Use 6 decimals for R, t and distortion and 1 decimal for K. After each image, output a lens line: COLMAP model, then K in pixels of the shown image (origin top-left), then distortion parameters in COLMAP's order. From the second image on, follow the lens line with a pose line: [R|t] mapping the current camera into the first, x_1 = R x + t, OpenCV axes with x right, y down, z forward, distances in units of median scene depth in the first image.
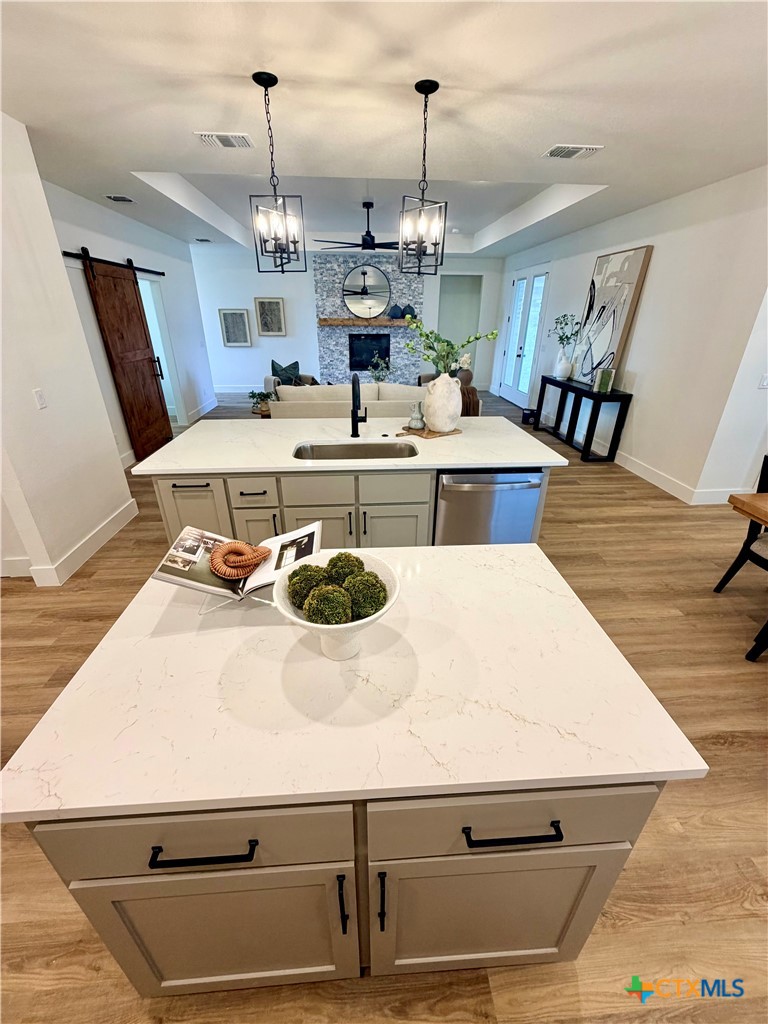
lens RADIAL K [[411.7, 0, 384.0], [0, 411.7, 512.0], [0, 0, 1]] dist [-0.000200, 0.000069]
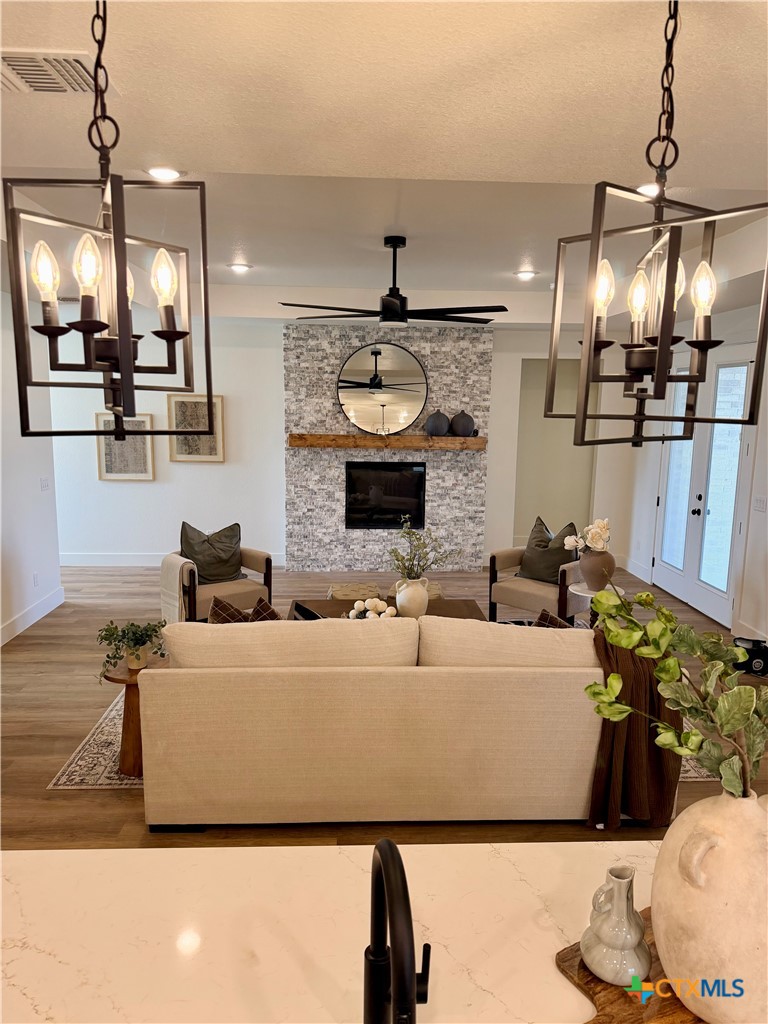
lens RADIAL K [[697.6, 0, 384.0], [0, 697.6, 512.0], [0, 0, 1]] dist [0.127800, -0.137625]
pose [[0.999758, 0.012944, -0.017812, -0.022578], [-0.017436, 0.959429, -0.281412, -0.132910], [0.013446, 0.281654, 0.959422, 0.188184]]
